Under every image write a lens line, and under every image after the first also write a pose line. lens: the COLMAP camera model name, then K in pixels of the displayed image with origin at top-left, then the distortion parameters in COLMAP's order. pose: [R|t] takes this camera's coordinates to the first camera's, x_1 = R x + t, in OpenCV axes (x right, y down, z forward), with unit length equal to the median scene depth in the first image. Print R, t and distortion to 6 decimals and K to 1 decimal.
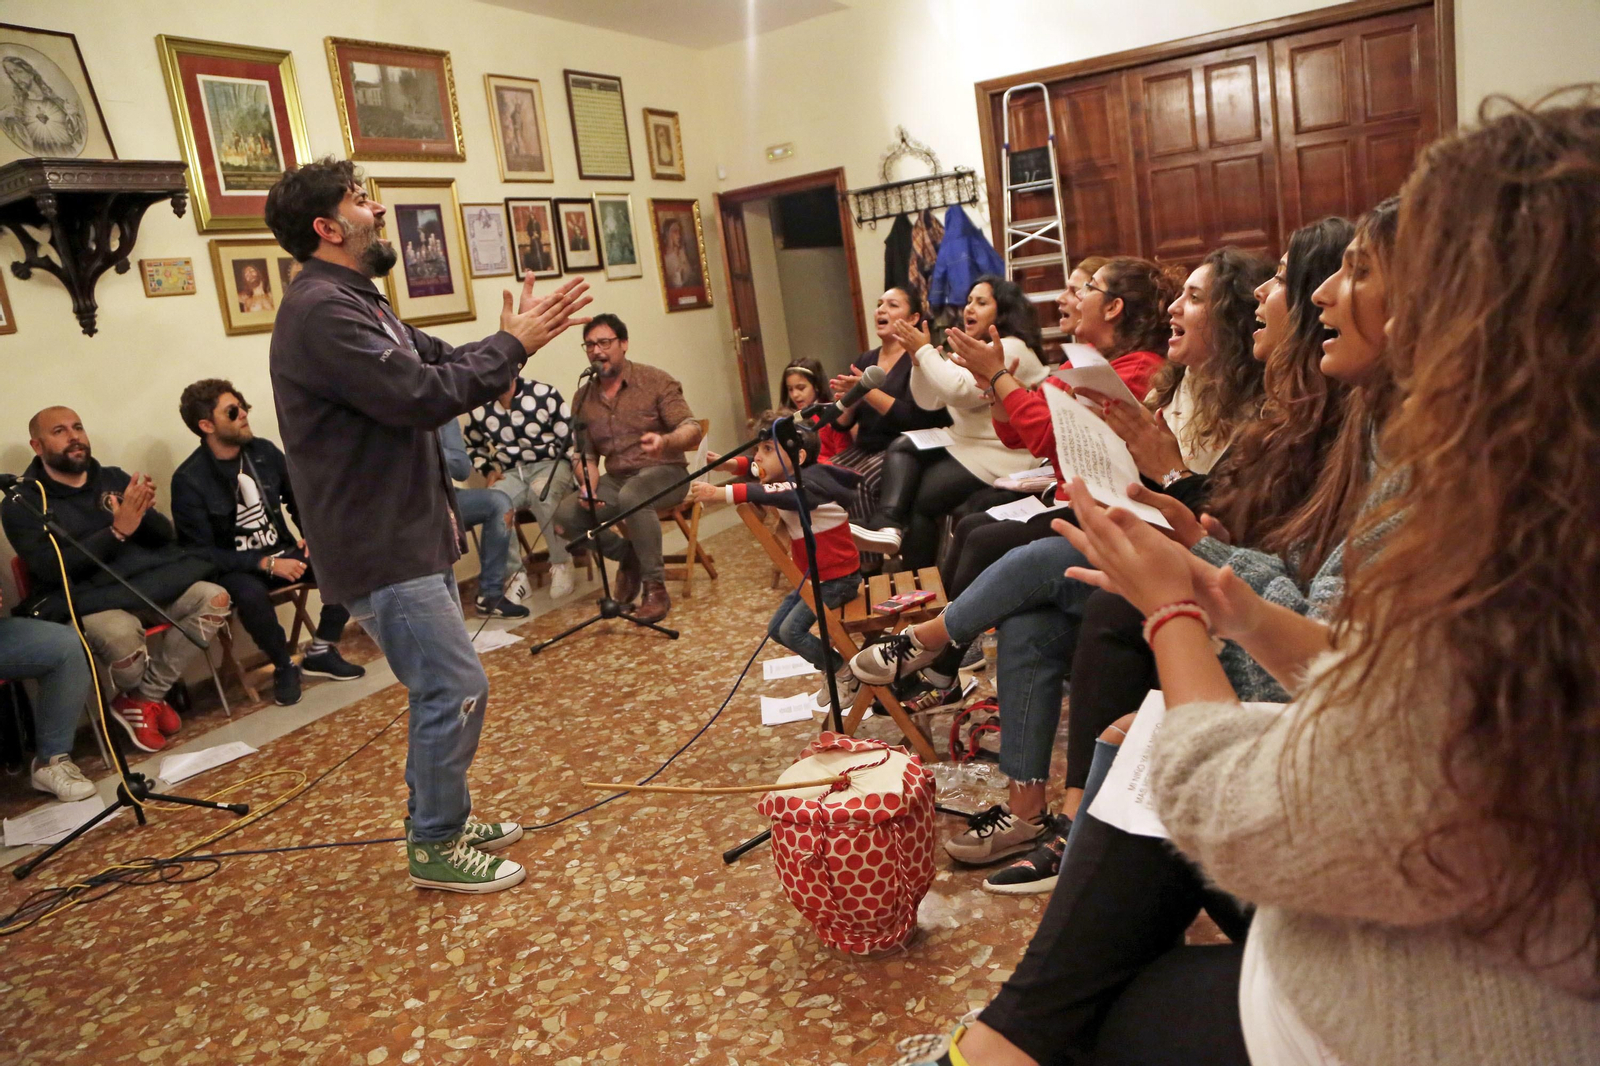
lens RADIAL K [[1093.6, 0, 788.8], [0, 1093.6, 539.3], [0, 0, 1]] dist [-0.115272, 0.064928]
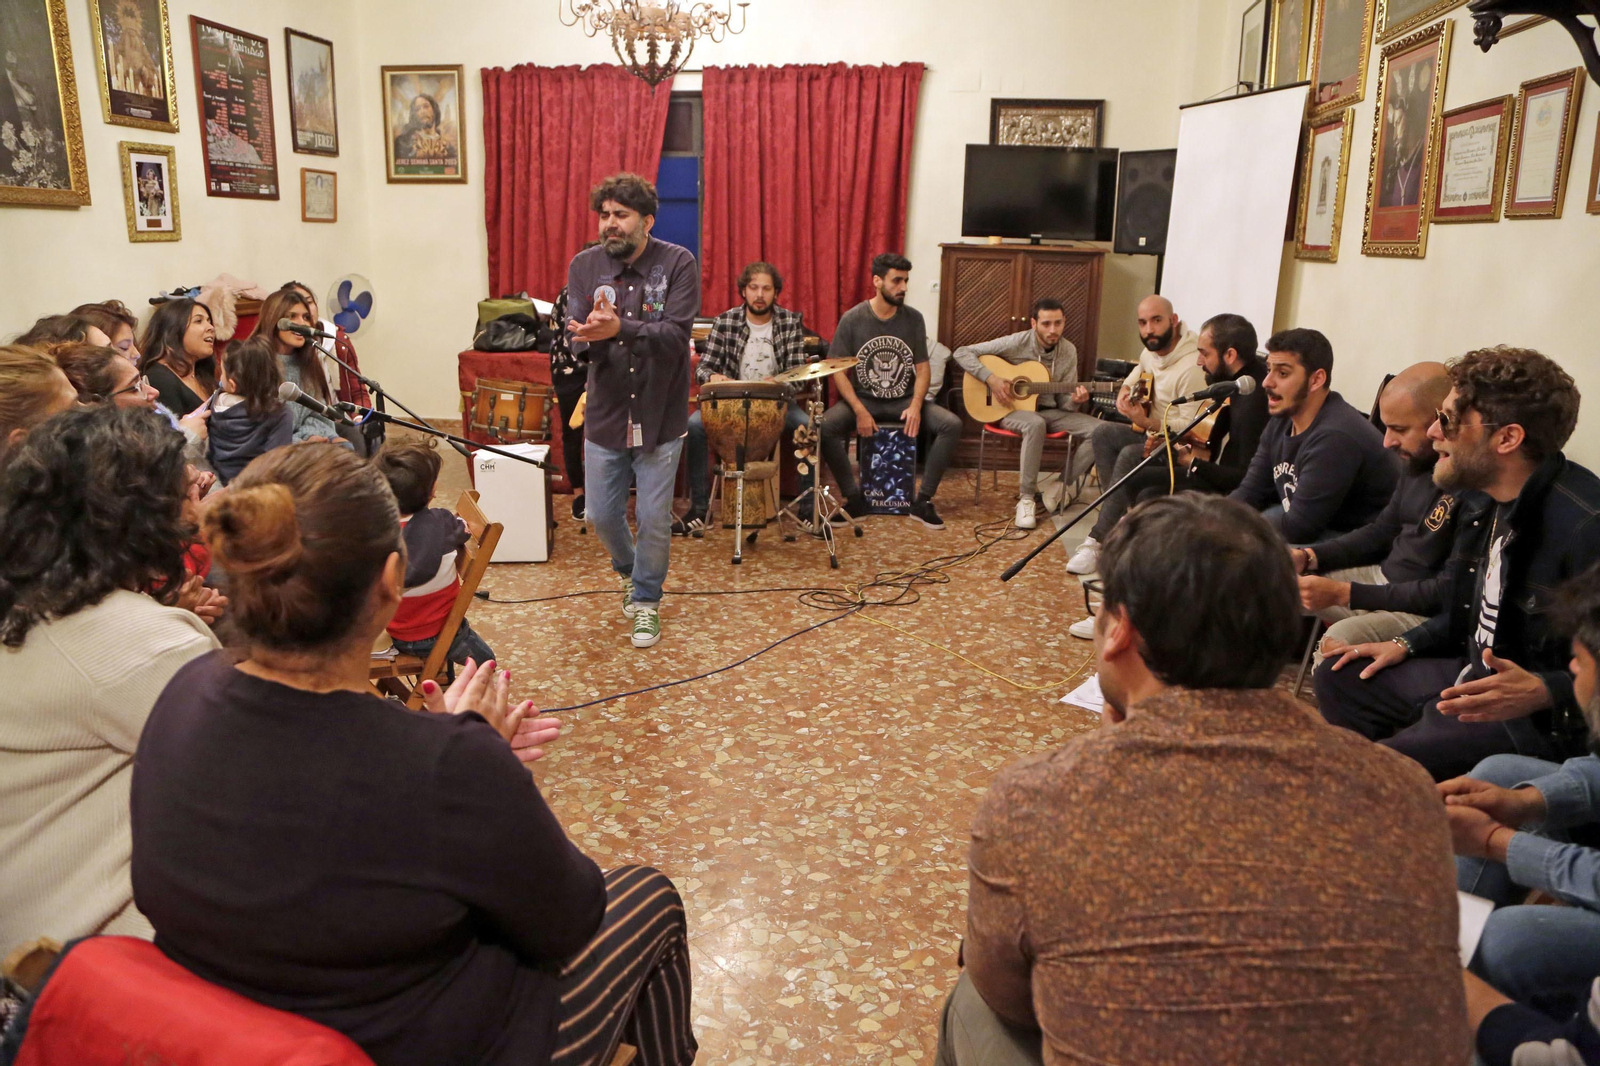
lens RADIAL K [[1121.2, 0, 805.7], [0, 1121.2, 538.7], [0, 0, 1]] dist [-0.121382, 0.073328]
pose [[-0.920595, 0.214899, -0.326073, -0.023207], [0.029752, 0.871142, 0.490129, -0.406489], [0.389384, 0.441508, -0.808363, 1.608821]]
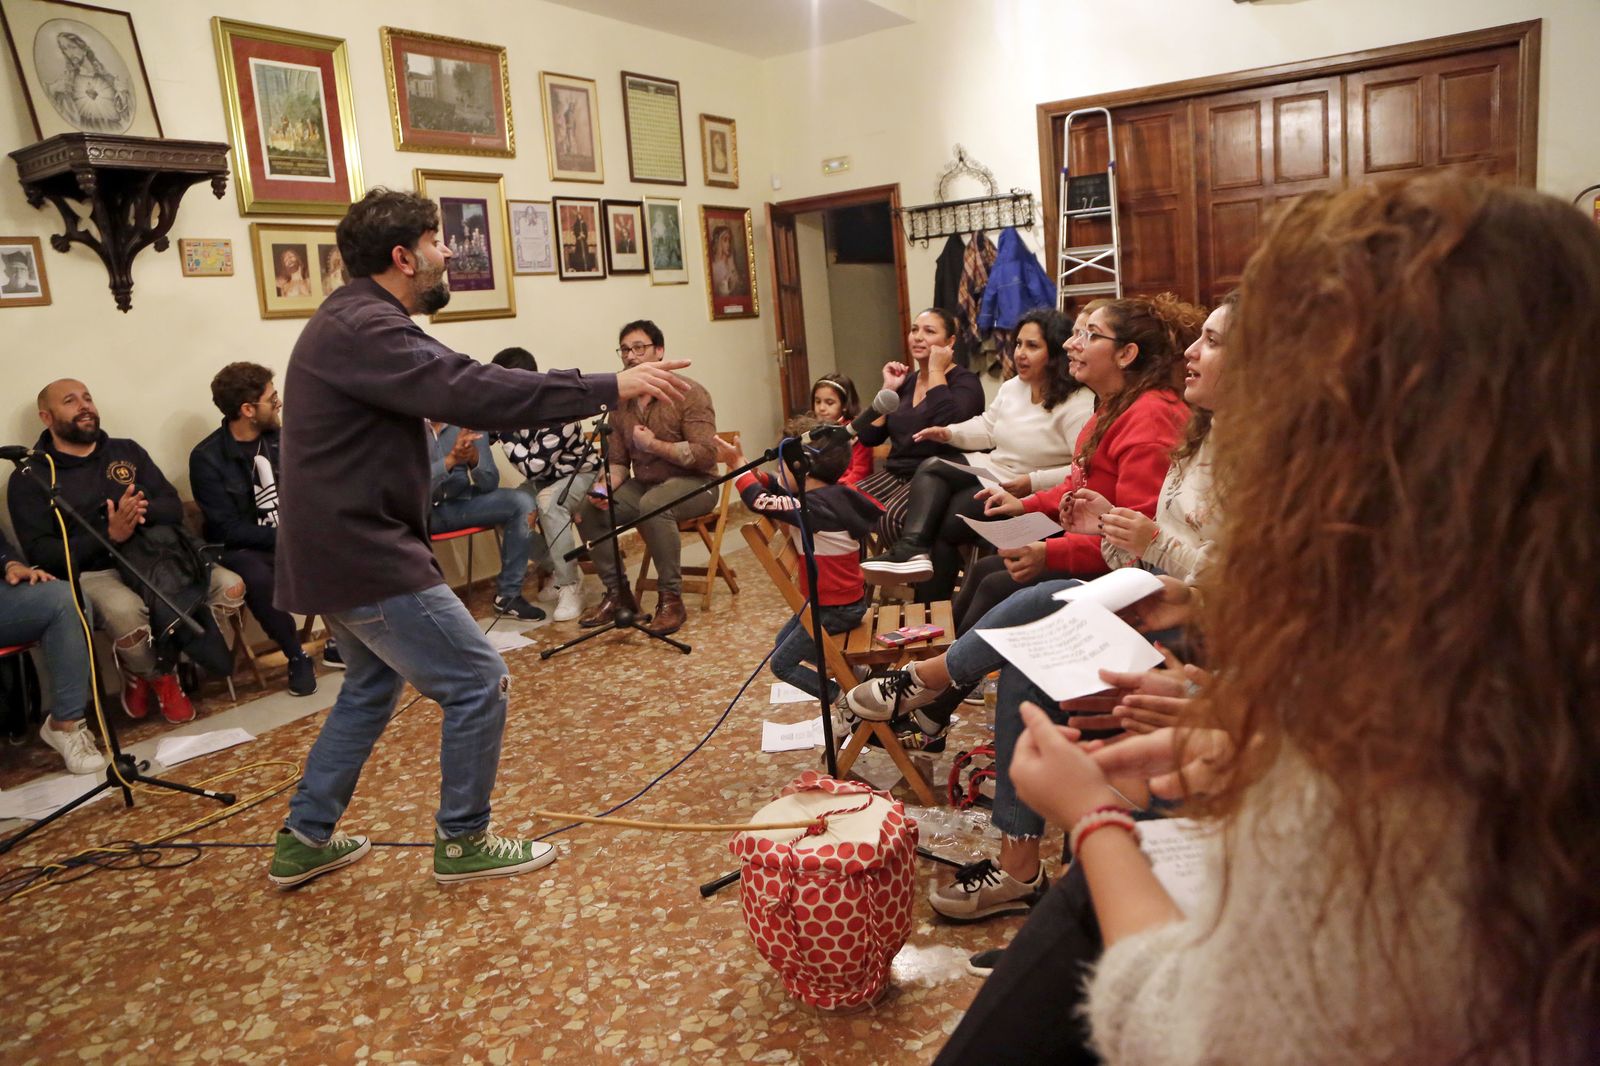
lens RADIAL K [[1093.6, 0, 790.0], [0, 1093.6, 541.5], [0, 0, 1]] dist [-0.115272, 0.064928]
pose [[0.997125, 0.063204, -0.041790, 0.028541], [-0.063595, 0.997943, -0.008109, -0.008810], [0.041192, 0.010744, 0.999093, 0.030571]]
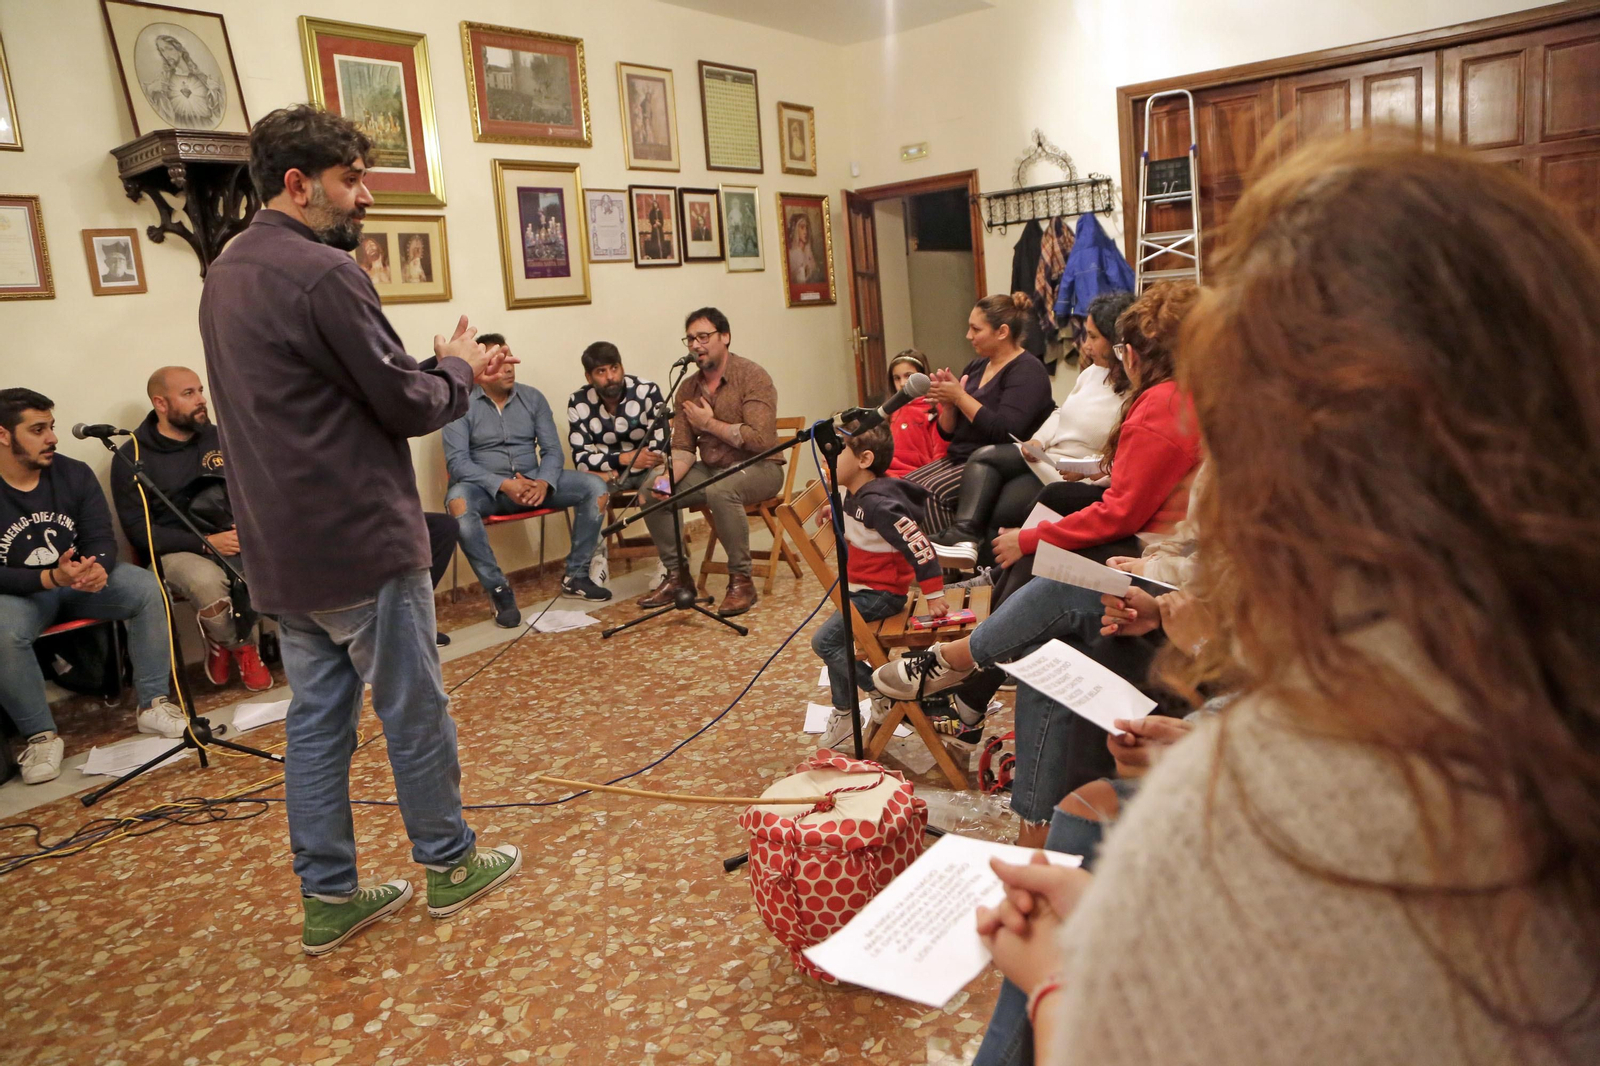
lens RADIAL K [[1093.6, 0, 789.1], [0, 1093.6, 536.9], [0, 0, 1]] dist [-0.115272, 0.064928]
pose [[0.988617, 0.078828, -0.128154, 0.071723], [-0.078923, 0.996871, 0.004345, -0.007279], [0.128096, 0.005819, 0.991745, 0.026109]]
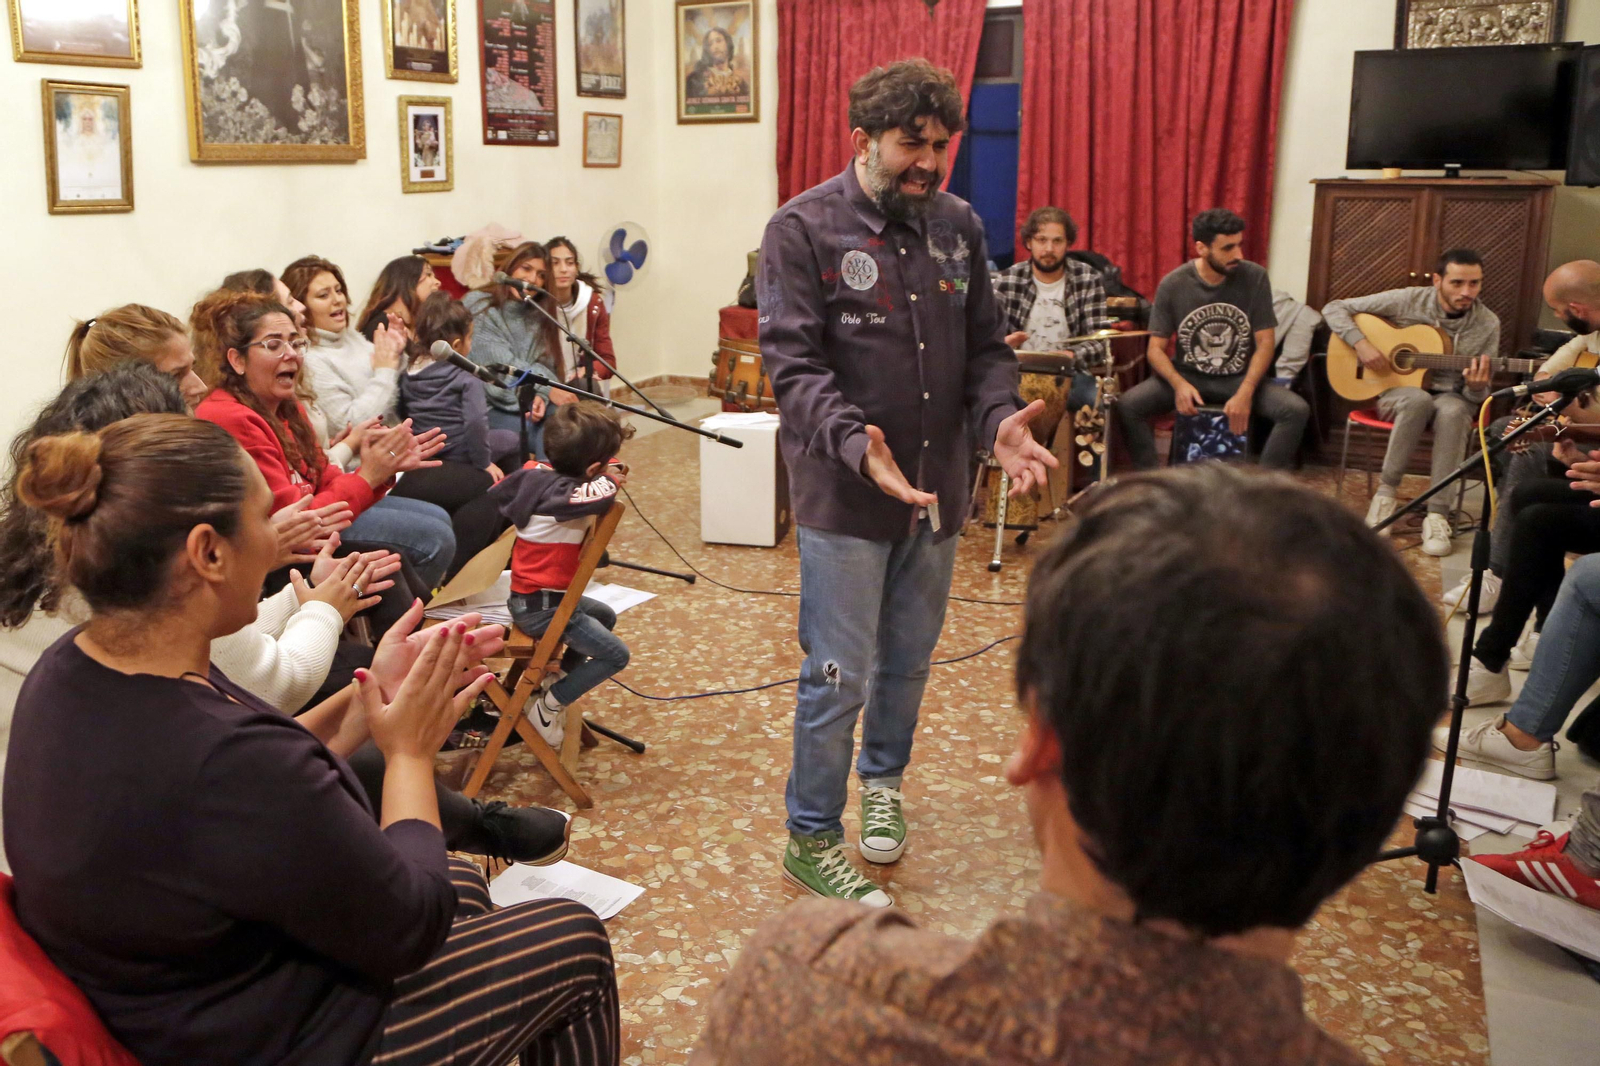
lens RADIAL K [[1299.5, 0, 658.2], [0, 1299.5, 437.2], [0, 0, 1]] dist [-0.119280, 0.072309]
pose [[-0.986897, 0.145838, 0.069032, -0.169036], [0.161266, 0.905447, 0.392631, -0.400653], [-0.005245, 0.398619, -0.917102, 1.635417]]
